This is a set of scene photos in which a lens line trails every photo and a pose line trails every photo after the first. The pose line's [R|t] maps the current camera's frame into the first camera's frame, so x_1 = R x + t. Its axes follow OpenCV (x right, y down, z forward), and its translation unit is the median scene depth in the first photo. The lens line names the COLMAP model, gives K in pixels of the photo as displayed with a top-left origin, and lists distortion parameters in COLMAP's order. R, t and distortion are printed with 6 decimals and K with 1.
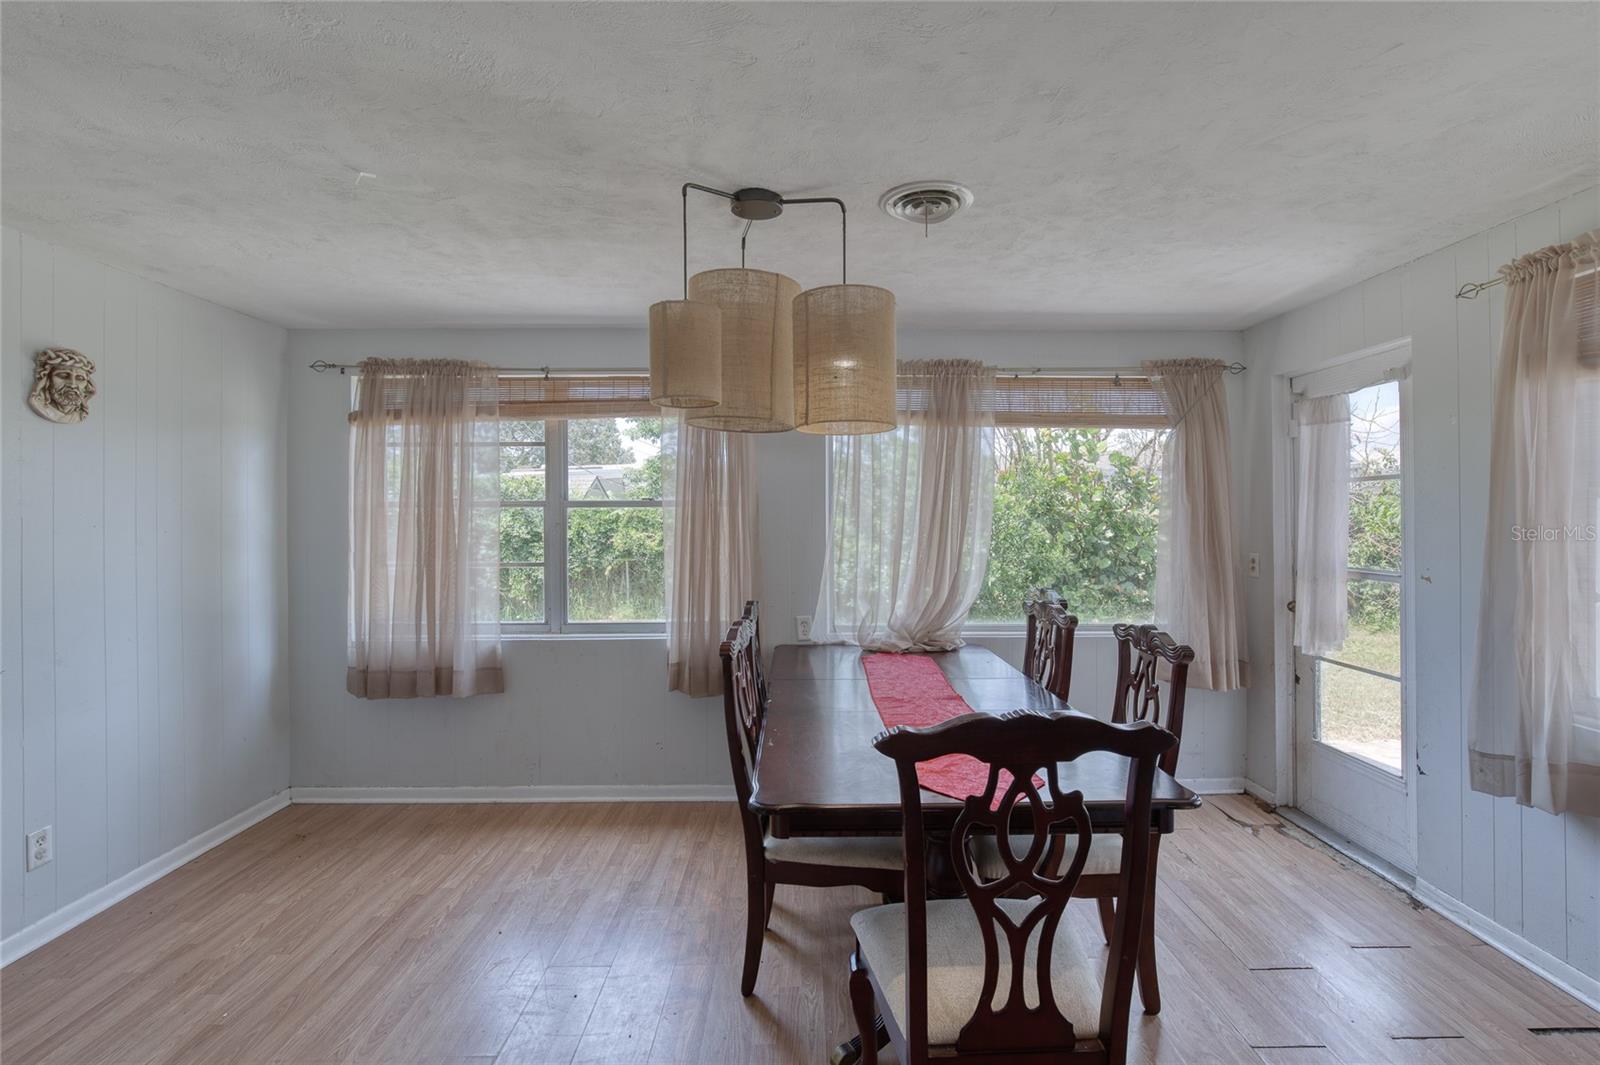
lens RADIAL K [[722.1, 0, 787.1], [0, 722.1, 520.8], [0, 0, 1]] dist [0.000947, 0.001093]
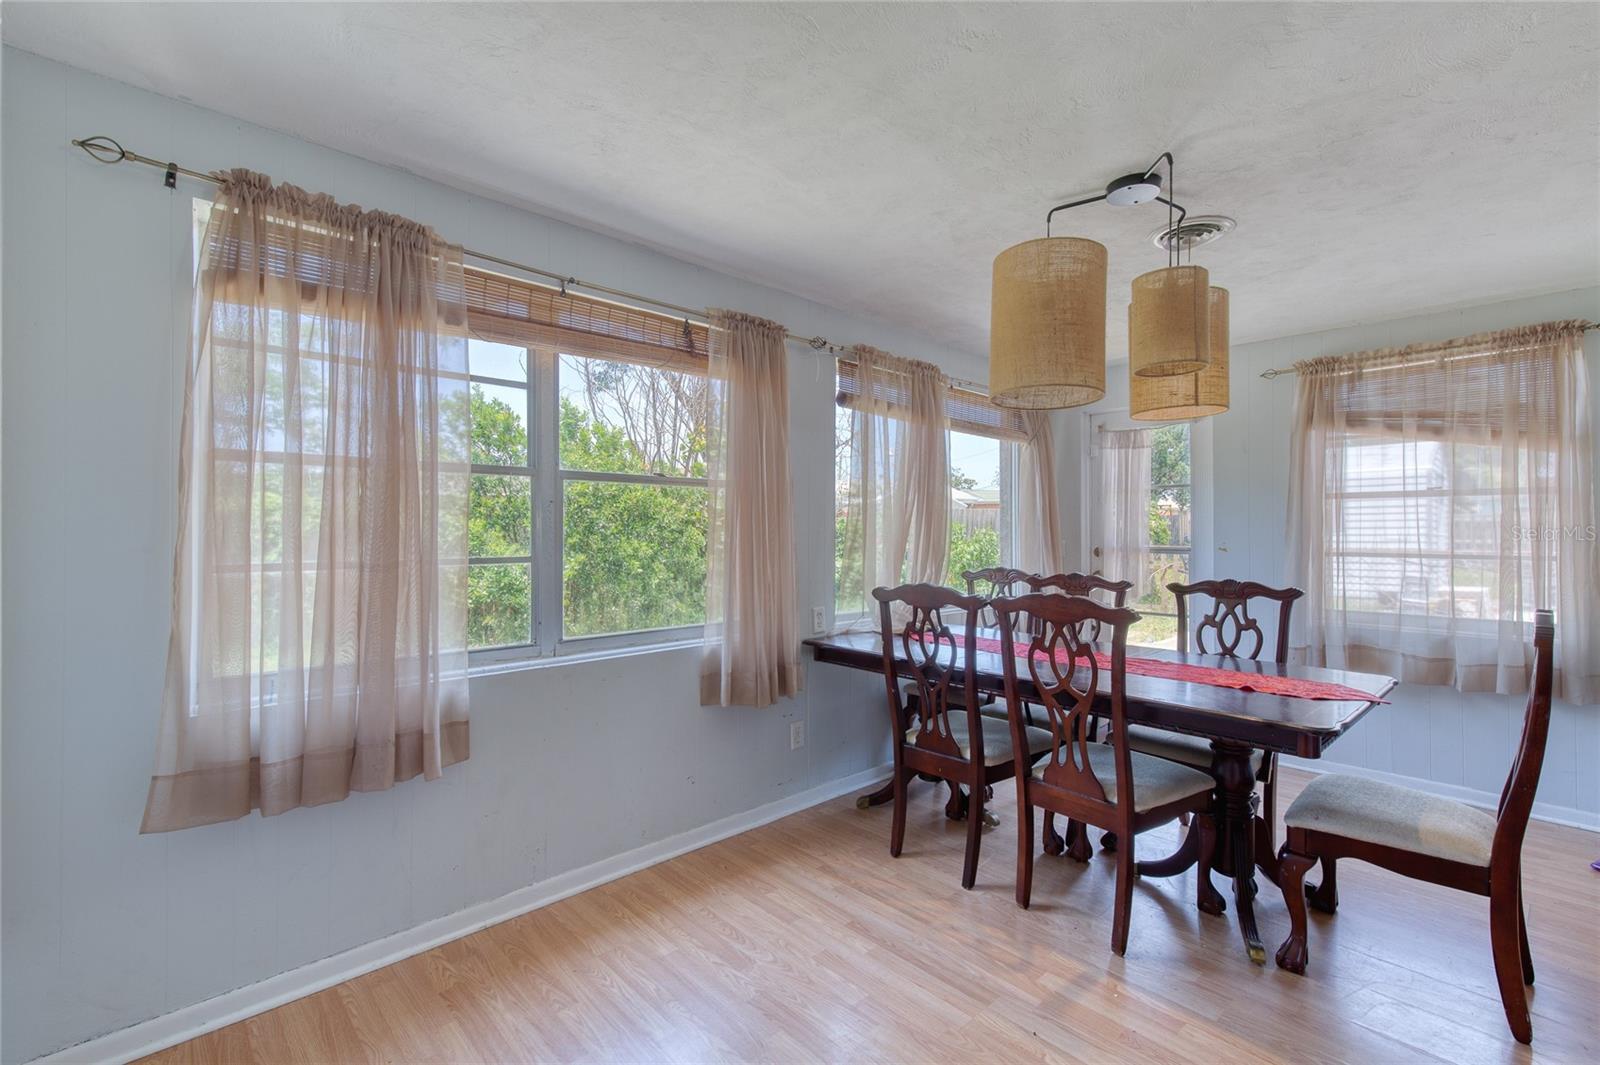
lens RADIAL K [[722.1, 0, 789.1], [0, 722.1, 531.8], [0, 0, 1]] dist [0.000947, 0.001093]
pose [[0.723764, 0.006354, 0.690018, -0.707603], [0.000352, 0.999954, -0.009577, 0.046781], [-0.690047, 0.007174, 0.723729, 0.371815]]
